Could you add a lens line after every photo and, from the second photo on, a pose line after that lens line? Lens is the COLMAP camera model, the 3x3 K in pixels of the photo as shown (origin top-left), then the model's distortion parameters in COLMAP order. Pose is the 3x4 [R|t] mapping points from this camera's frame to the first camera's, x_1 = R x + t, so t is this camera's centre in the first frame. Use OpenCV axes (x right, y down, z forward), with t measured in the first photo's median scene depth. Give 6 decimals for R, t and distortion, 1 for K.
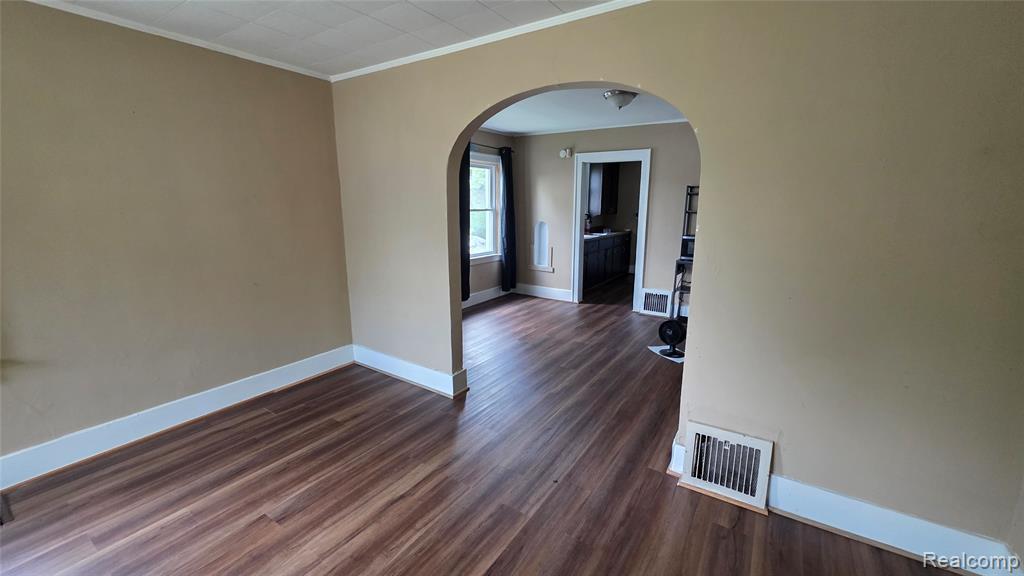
lens RADIAL K [[407.2, 0, 509.1], [0, 407.2, 287.1], [0, 0, 1]] dist [0.000549, 0.000005]
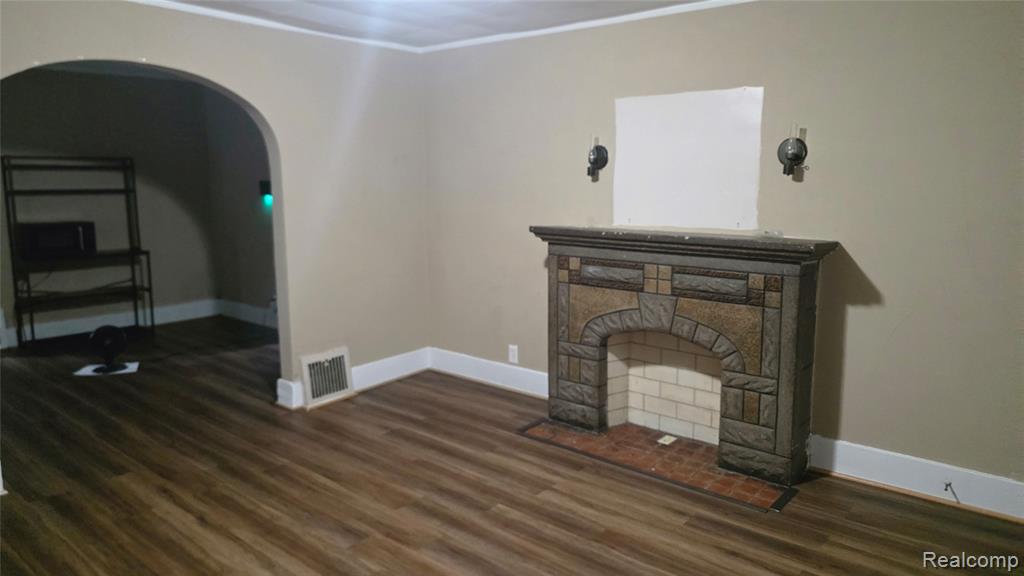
lens RADIAL K [[691.2, 0, 513.0], [0, 691.2, 278.3], [0, 0, 1]] dist [0.023883, 0.000266]
pose [[0.107836, -0.150854, 0.982657, -1.307478], [0.196530, 0.972150, 0.127674, -0.046838], [-0.974550, 0.179353, 0.134480, 0.024944]]
